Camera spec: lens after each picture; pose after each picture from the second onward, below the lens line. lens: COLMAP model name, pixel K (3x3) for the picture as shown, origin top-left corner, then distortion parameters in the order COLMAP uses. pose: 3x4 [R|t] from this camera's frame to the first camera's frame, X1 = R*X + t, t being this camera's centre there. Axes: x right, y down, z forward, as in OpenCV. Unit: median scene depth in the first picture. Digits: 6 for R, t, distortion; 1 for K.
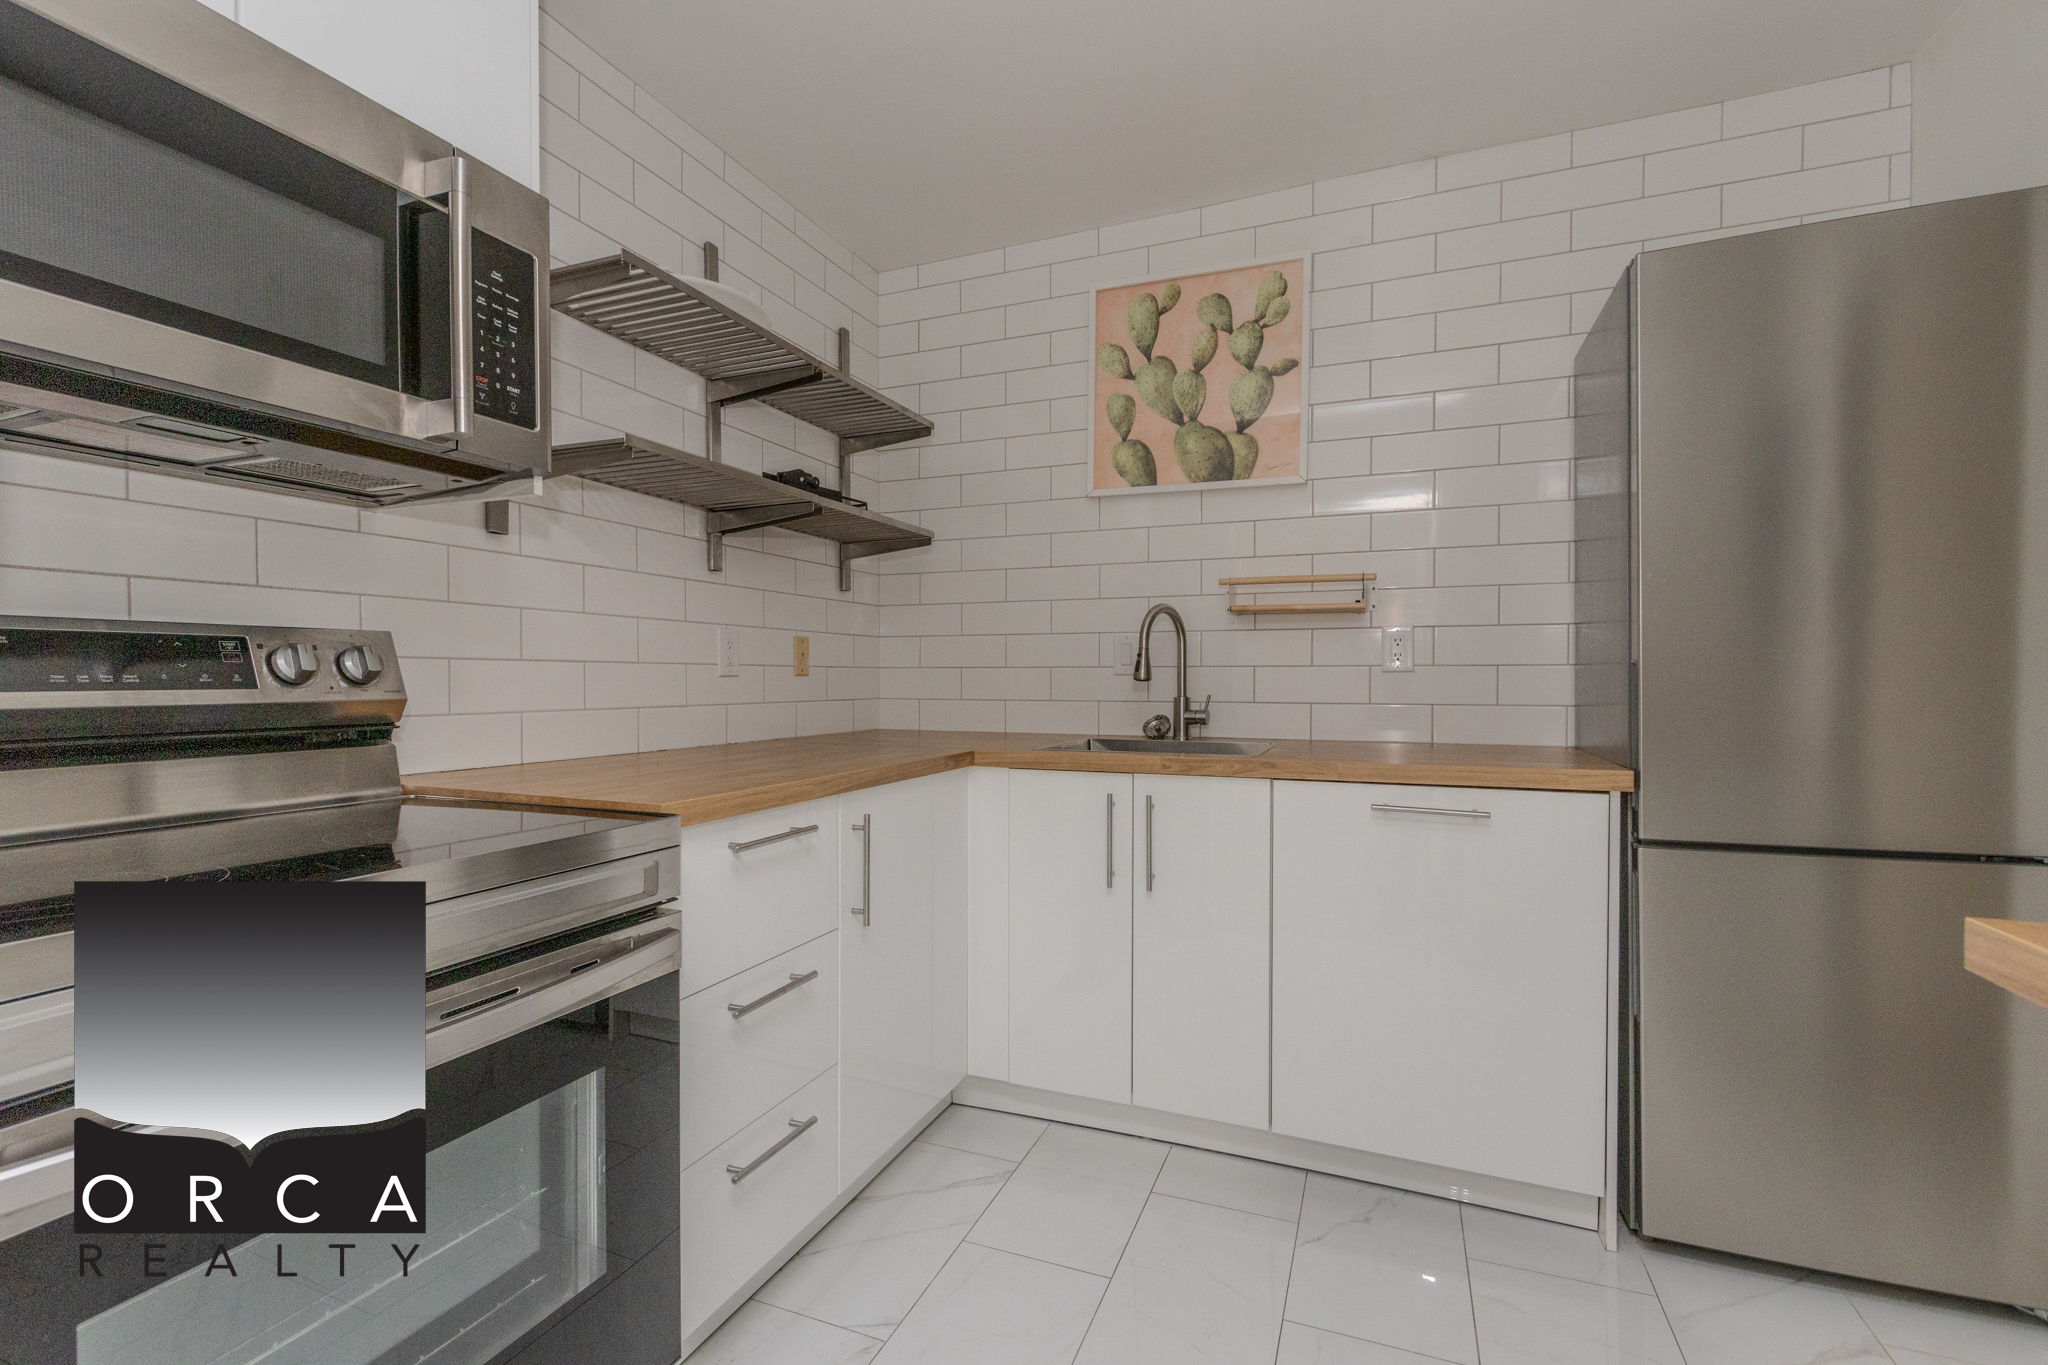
lens RADIAL K [[934.1, 0, 1020.3], [0, 934.1, 687.5], [0, 0, 1]] dist [0.007954, -0.002380]
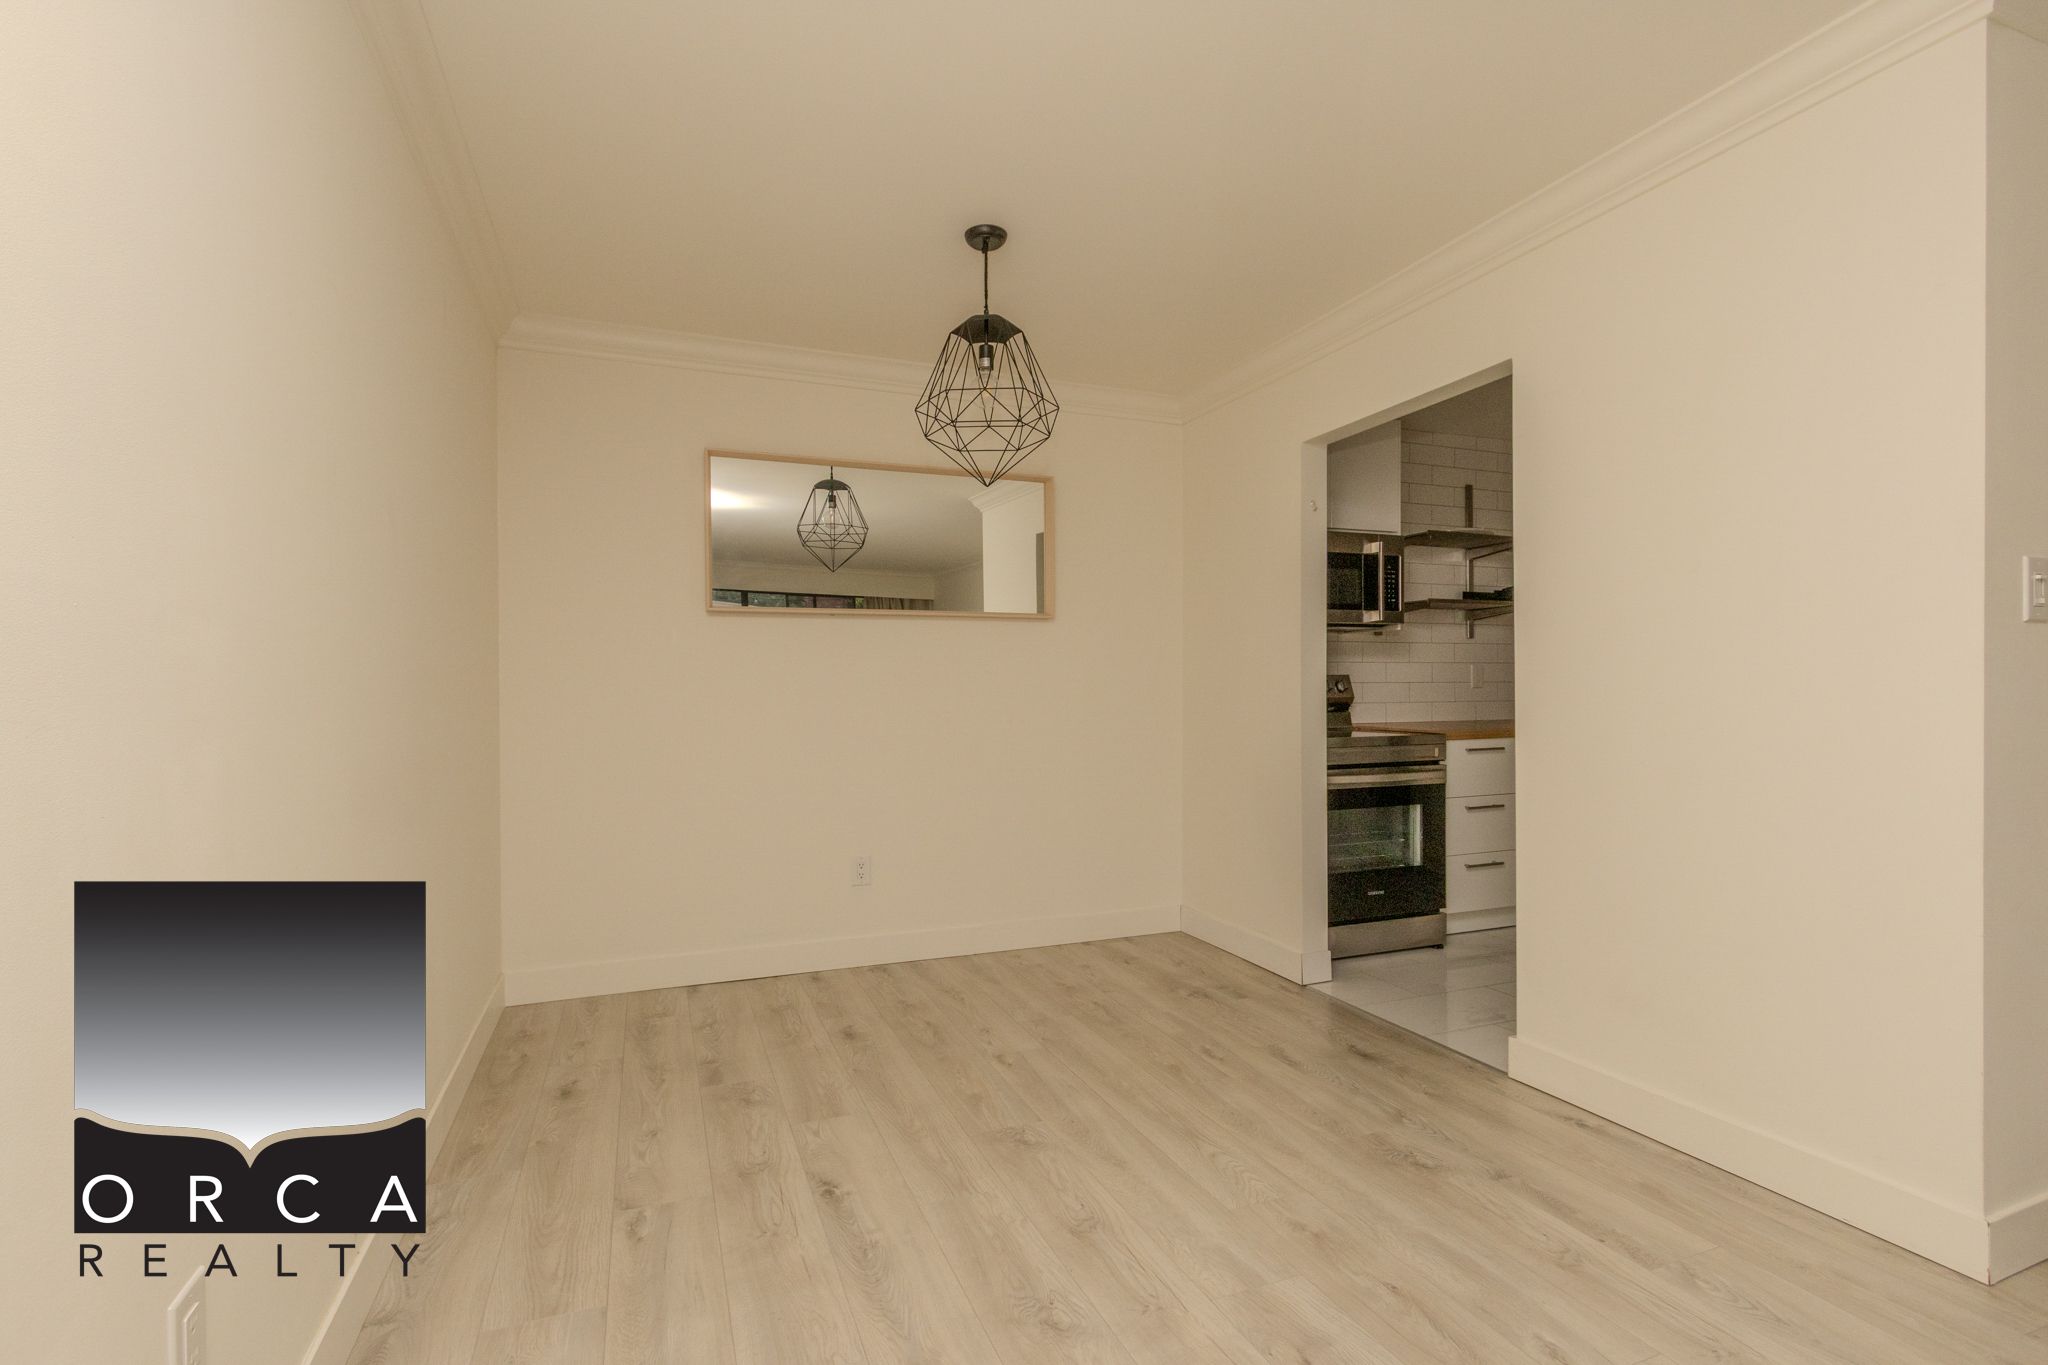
lens RADIAL K [[934.1, 0, 1025.8], [0, 934.1, 690.8], [0, 0, 1]] dist [0.007954, -0.002380]
pose [[0.697699, 0.003261, -0.716384, 0.916183], [-0.005536, 0.999984, -0.000839, 0.003119], [0.716370, 0.004551, 0.697706, -2.238217]]
